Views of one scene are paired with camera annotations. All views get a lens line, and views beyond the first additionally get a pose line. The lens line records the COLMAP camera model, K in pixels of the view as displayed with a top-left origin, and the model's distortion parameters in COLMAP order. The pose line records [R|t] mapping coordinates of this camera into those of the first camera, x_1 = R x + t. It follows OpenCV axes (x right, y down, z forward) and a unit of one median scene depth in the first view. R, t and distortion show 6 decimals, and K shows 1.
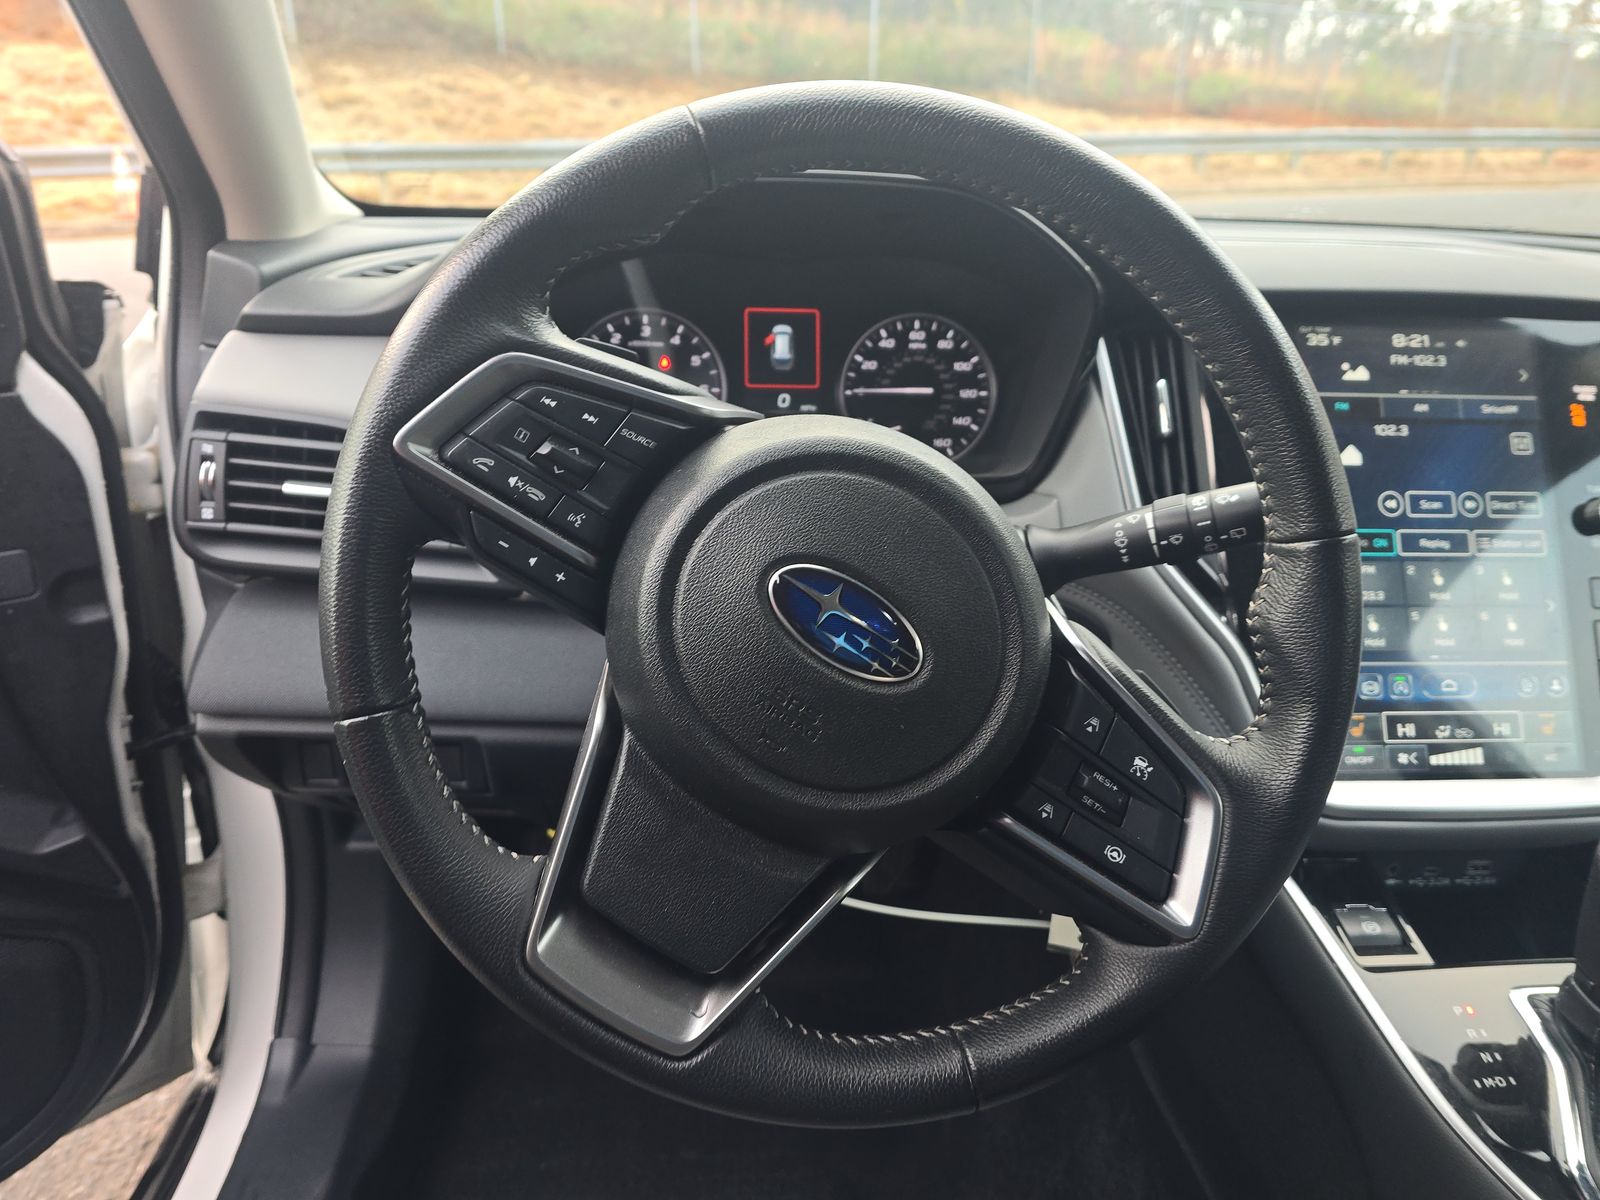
lens RADIAL K [[1083.2, 0, 794.3], [0, 1083.2, 607.0], [0, 0, 1]] dist [0.034264, -0.027548]
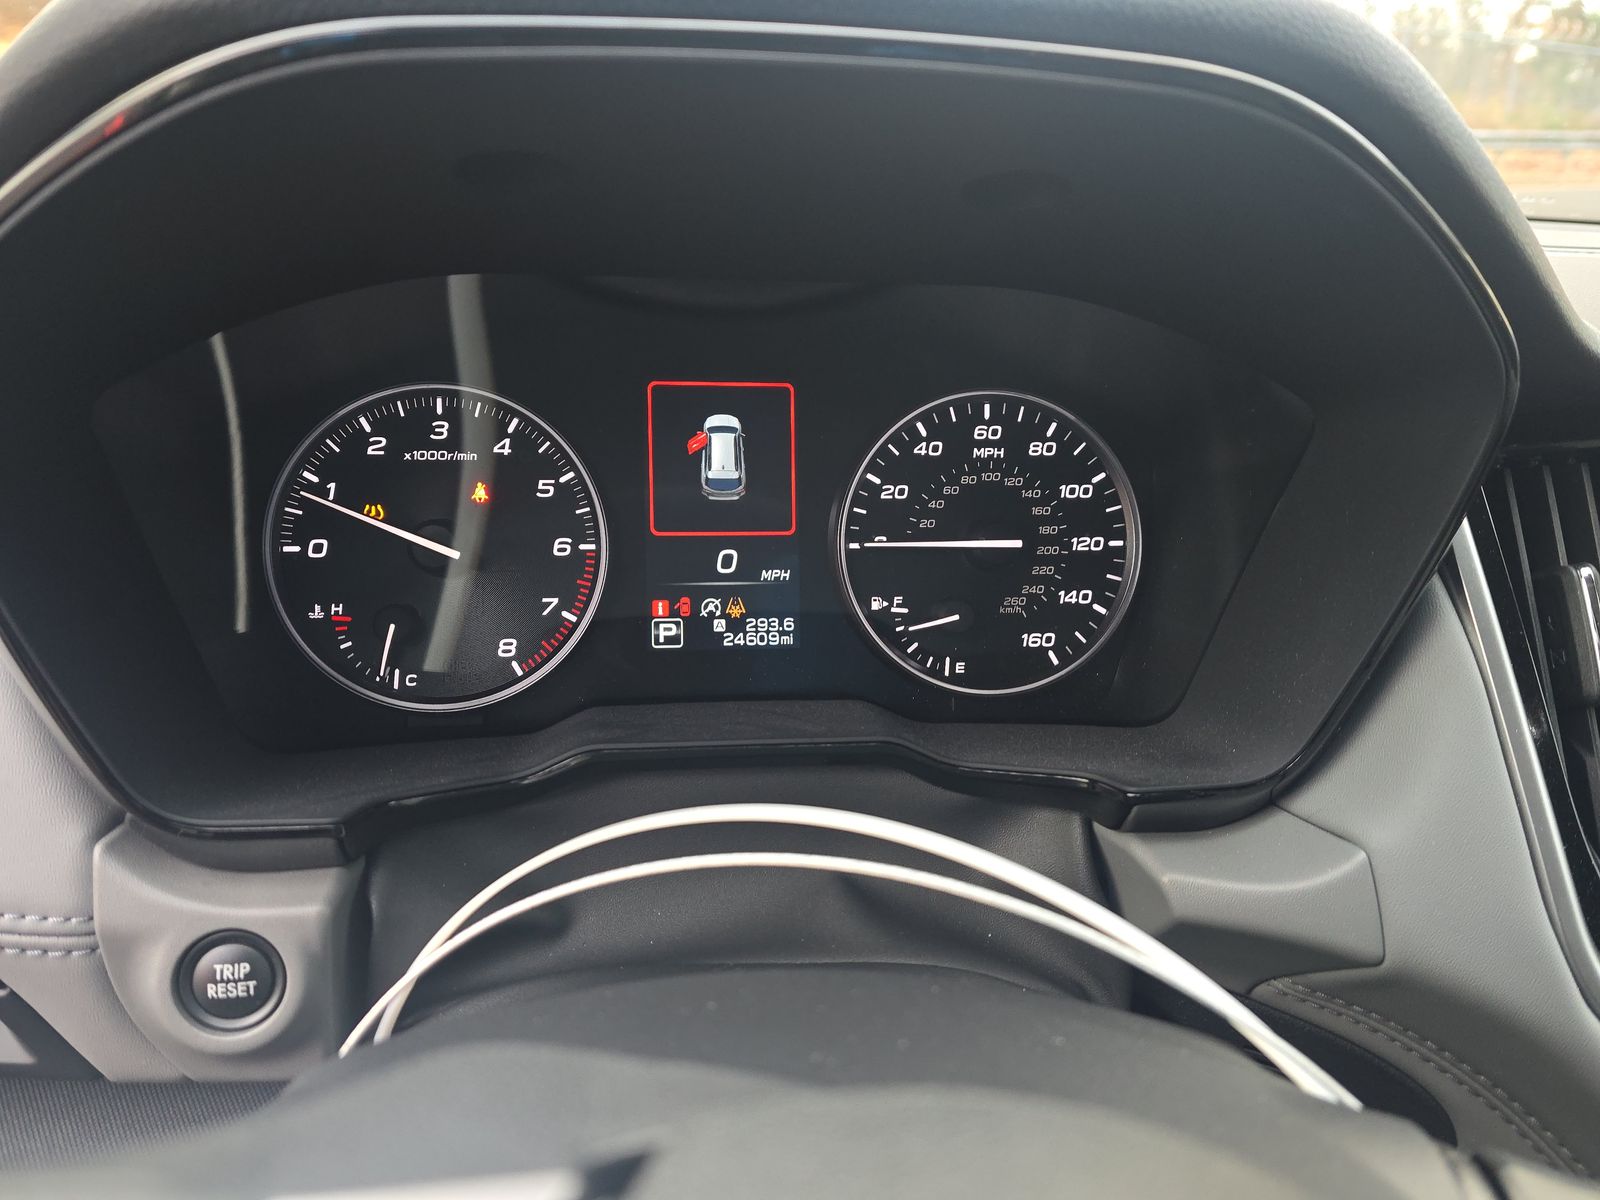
lens RADIAL K [[1083.2, 0, 799.6], [0, 1083.2, 598.2], [0, 0, 1]] dist [0.034264, -0.027548]
pose [[0.998999, -0.012453, 0.042963, 0.002309], [0.012743, 0.999898, -0.006489, -0.170801], [-0.042878, 0.007030, 0.999056, 0.498106]]
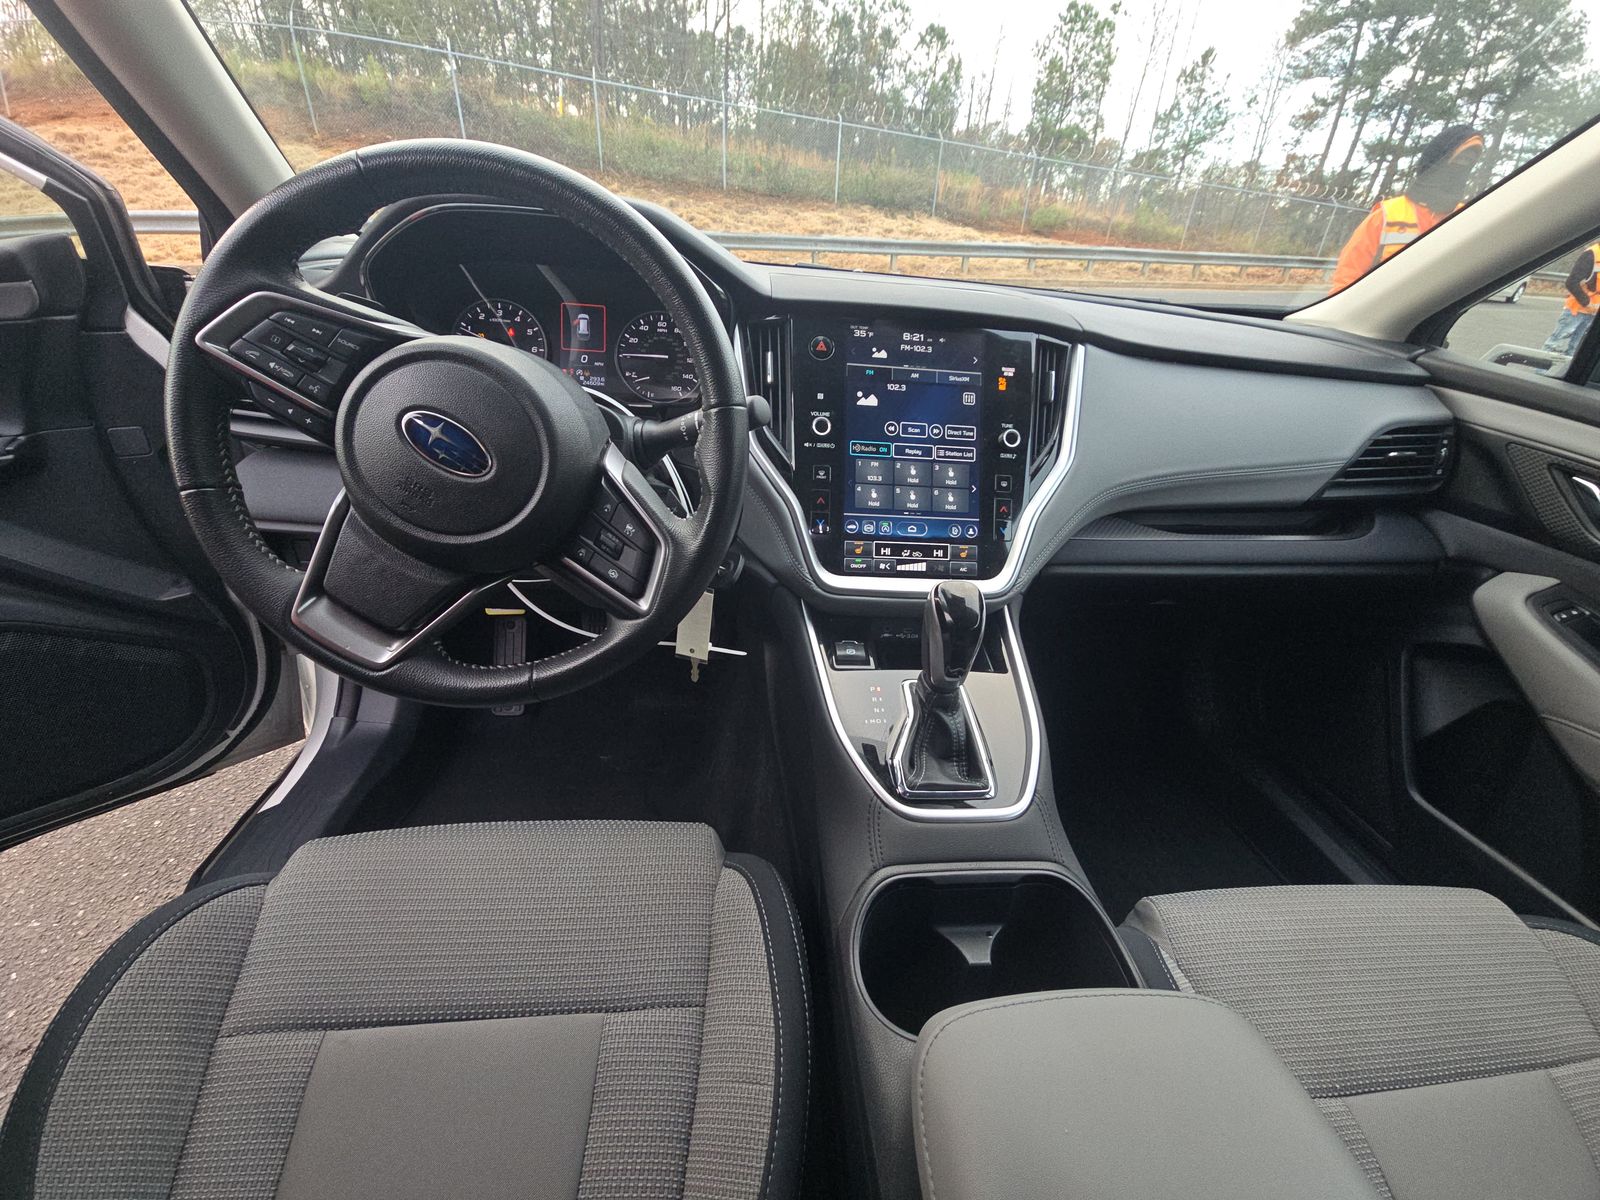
lens RADIAL K [[640.0, 0, 800.5], [0, 640.0, 599.1], [0, 0, 1]] dist [0.006480, -0.000375]
pose [[0.998904, 0.035748, 0.030208, 0.321206], [-0.038819, 0.993386, 0.108065, 0.067792], [-0.026145, -0.109119, 0.993685, -0.075002]]
